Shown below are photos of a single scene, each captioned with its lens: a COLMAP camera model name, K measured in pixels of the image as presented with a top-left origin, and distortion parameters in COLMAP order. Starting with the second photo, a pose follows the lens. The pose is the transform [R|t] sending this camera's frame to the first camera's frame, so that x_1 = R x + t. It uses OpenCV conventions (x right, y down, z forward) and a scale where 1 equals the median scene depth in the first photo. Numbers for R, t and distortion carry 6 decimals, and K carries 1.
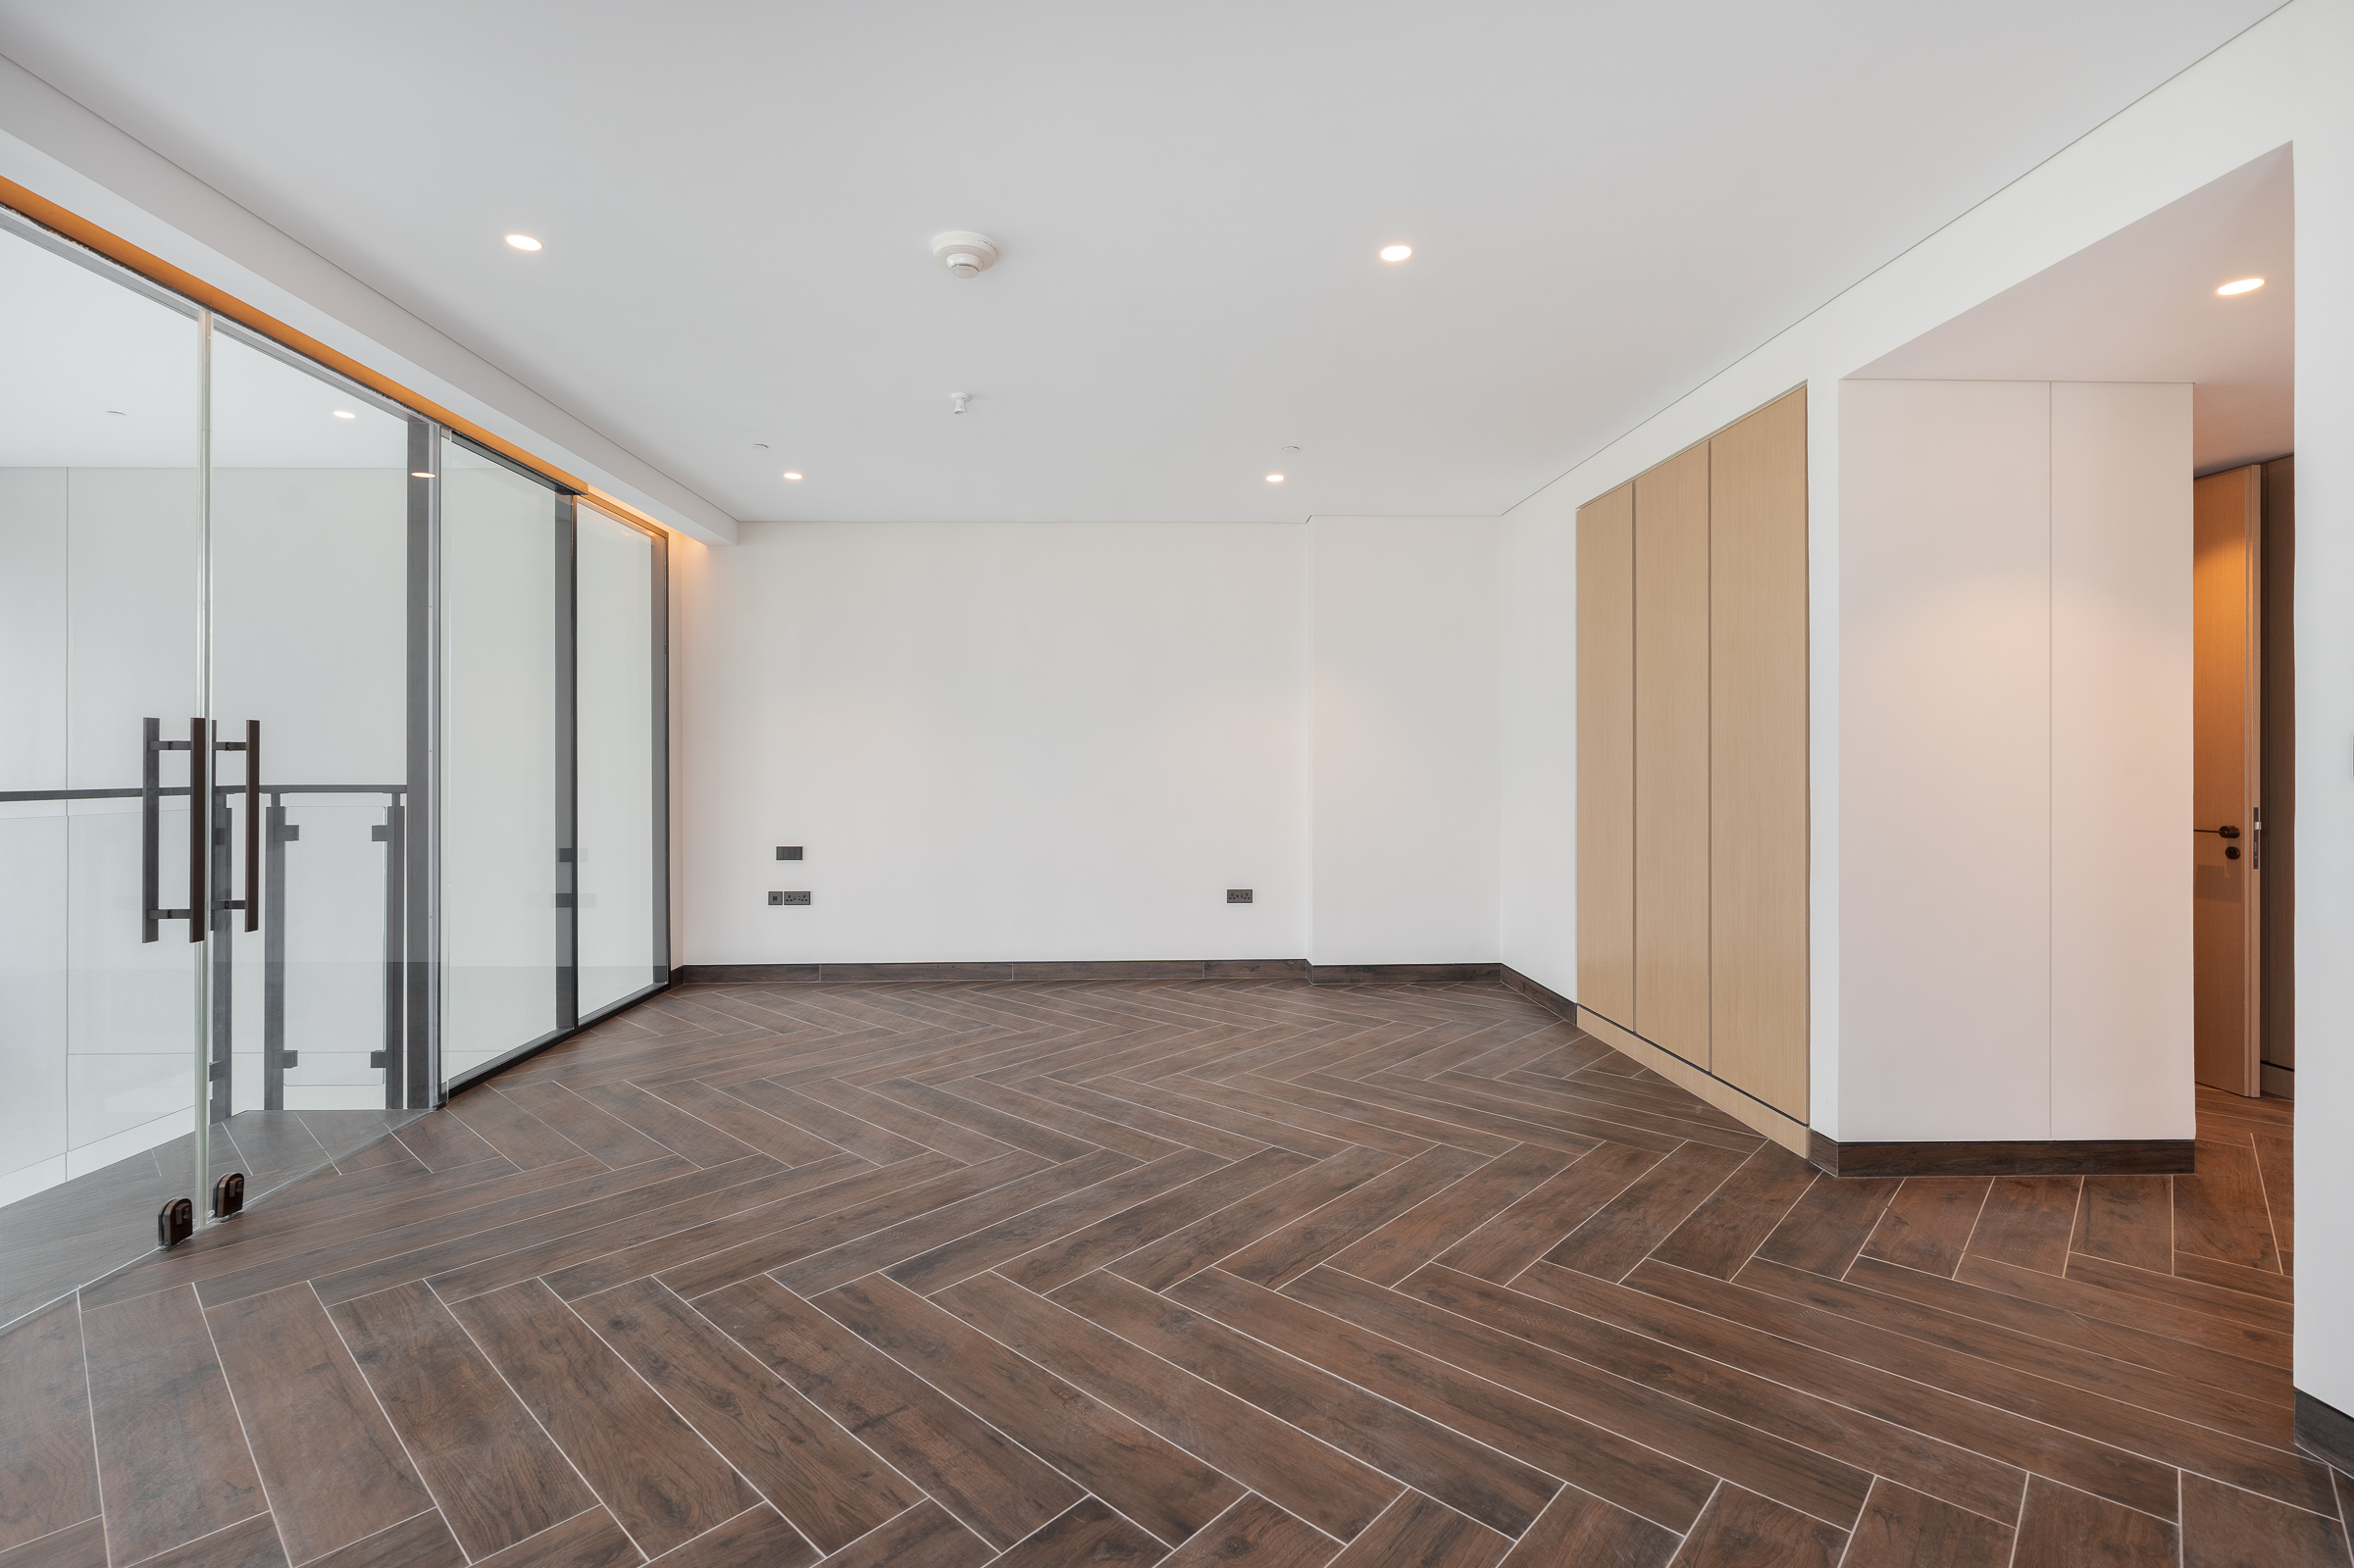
lens RADIAL K [[1067.5, 0, 1162.0], [0, 1067.5, 767.9], [0, 0, 1]] dist [-0.012414, 0.002488]
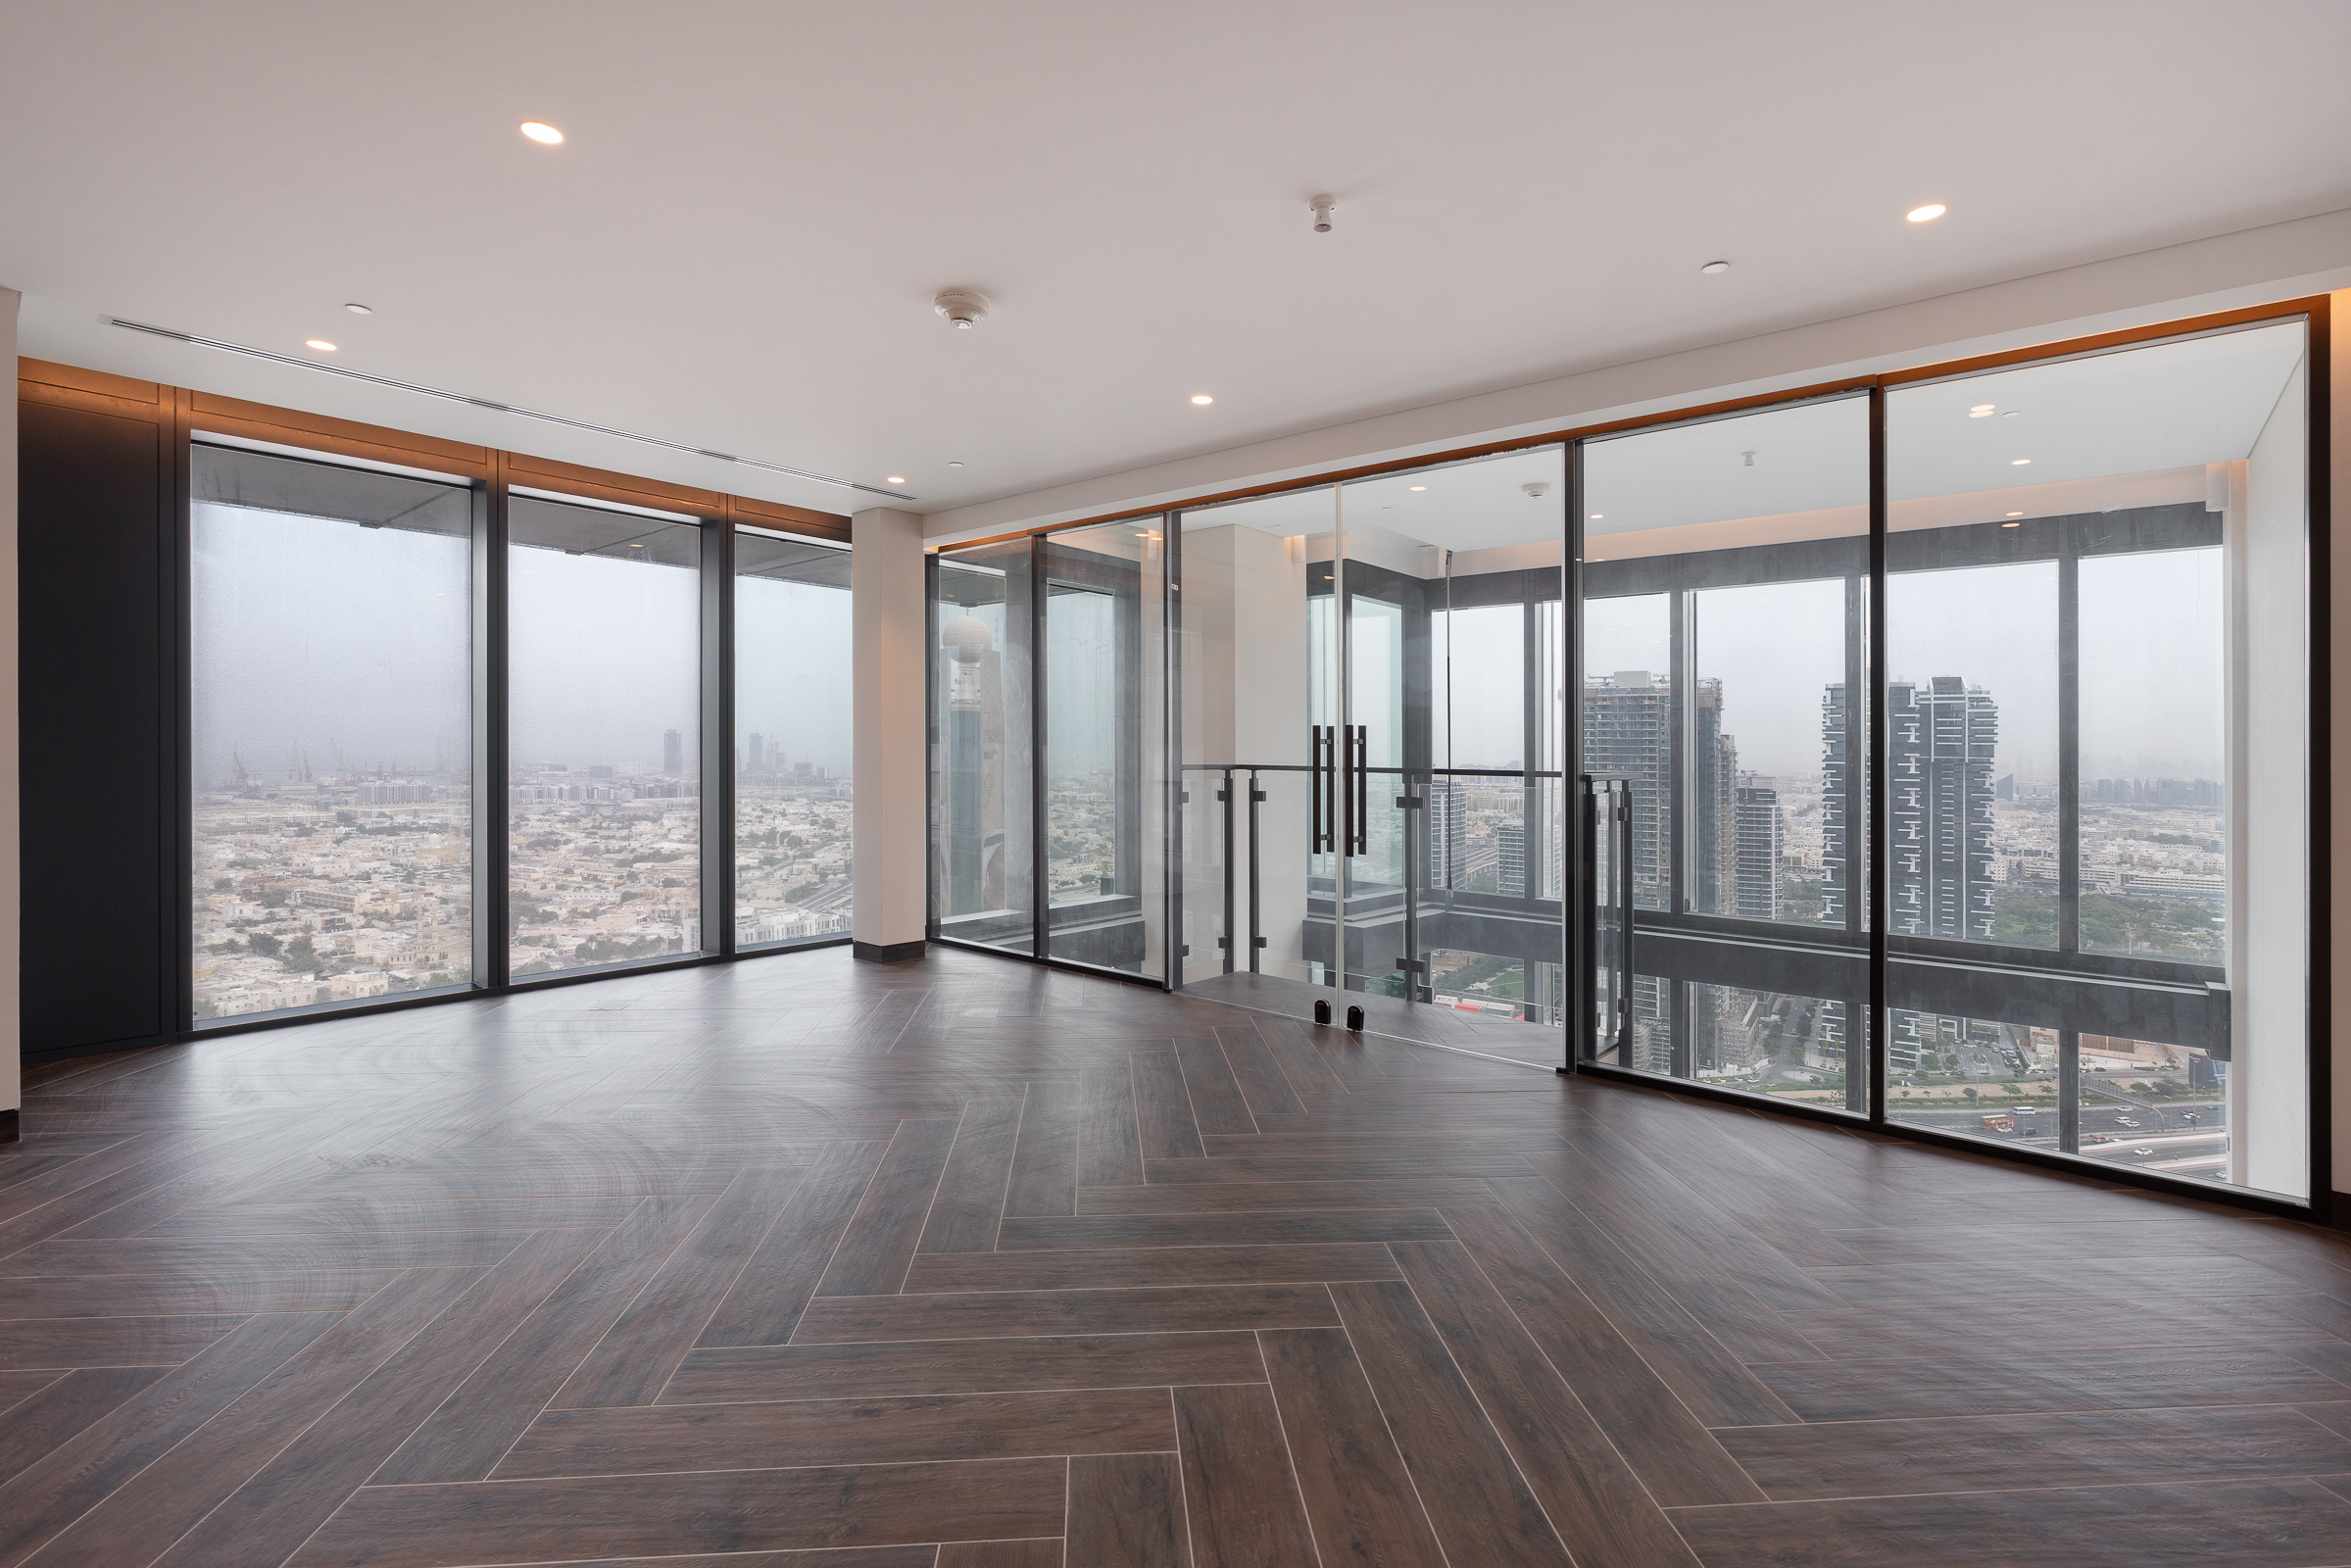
lens RADIAL K [[1066.3, 0, 1182.7], [0, 1066.3, 743.3], [0, 0, 1]] dist [-0.012414, 0.002488]
pose [[-0.670963, -0.014988, -0.741339, 0.437786], [-0.016674, 0.999848, -0.005123, -0.004122], [0.741303, 0.008924, -0.671111, 1.656471]]
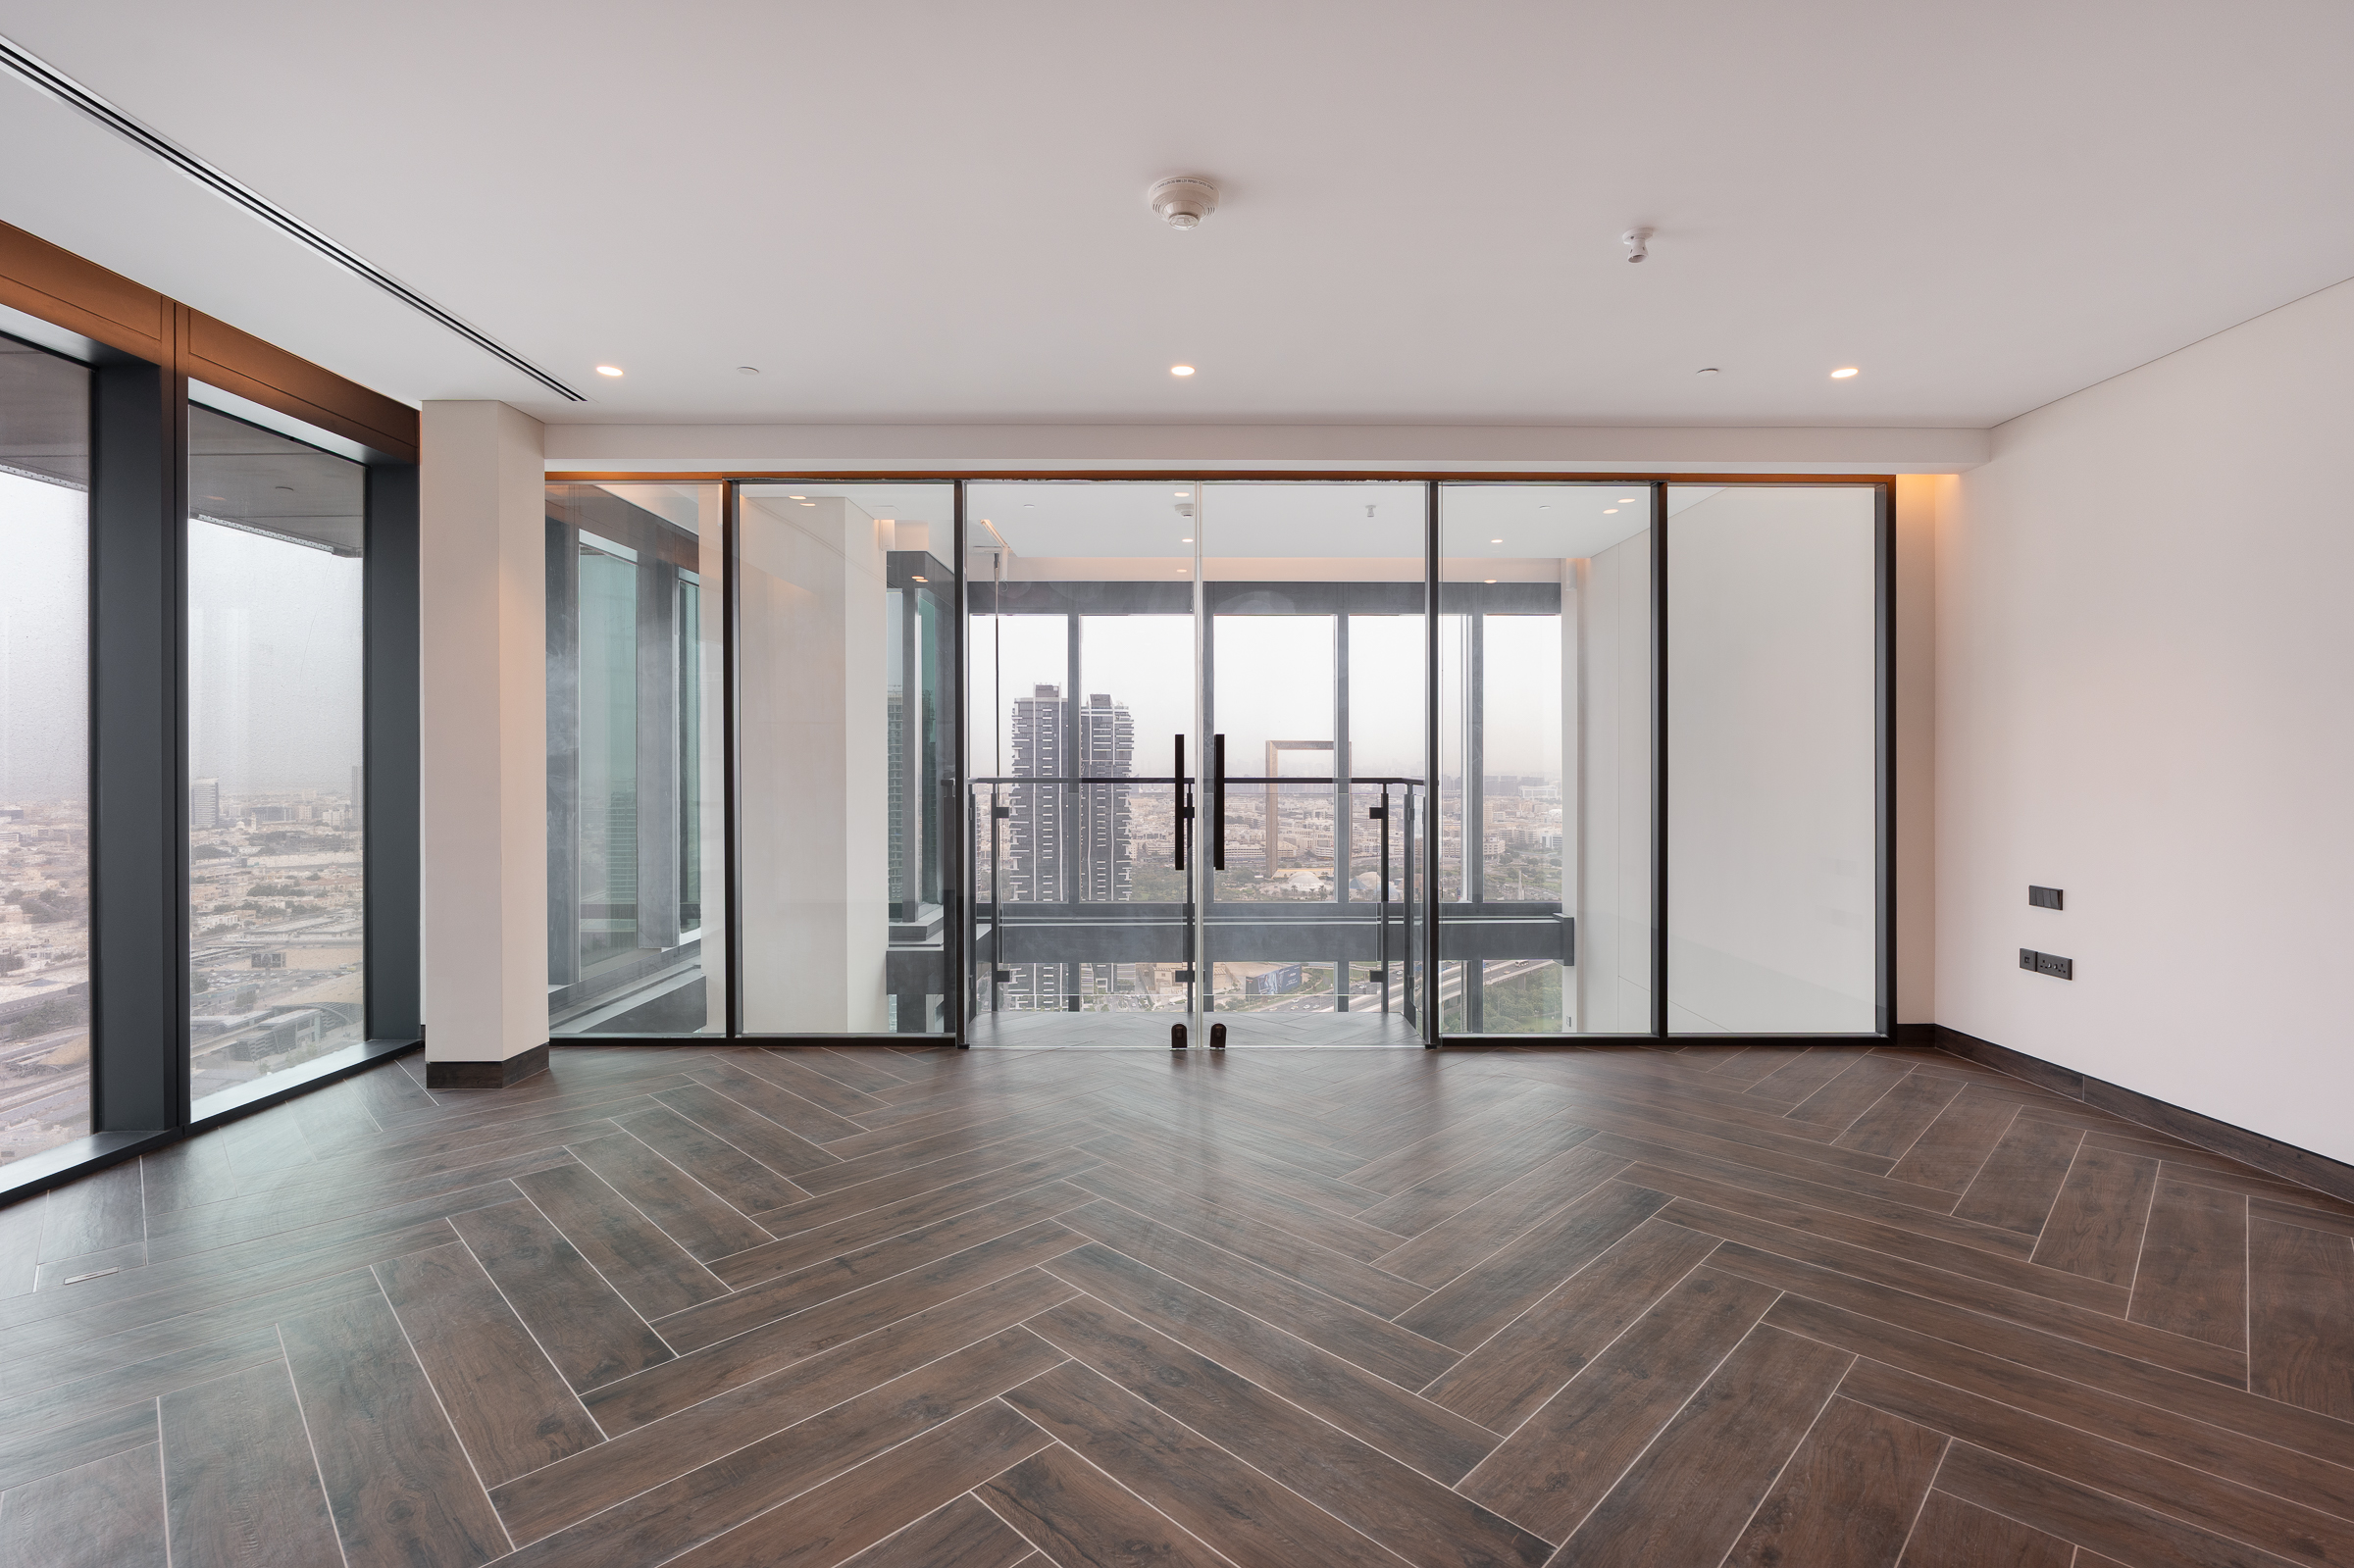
lens RADIAL K [[1067.5, 0, 1187.0], [0, 1067.5, 760.8], [0, 0, 1]] dist [-0.012414, 0.002488]
pose [[-0.033725, -0.004365, -0.999422, 0.615806], [-0.005313, 0.999977, -0.004188, 0.000012], [0.999417, 0.005169, -0.033747, 0.878704]]
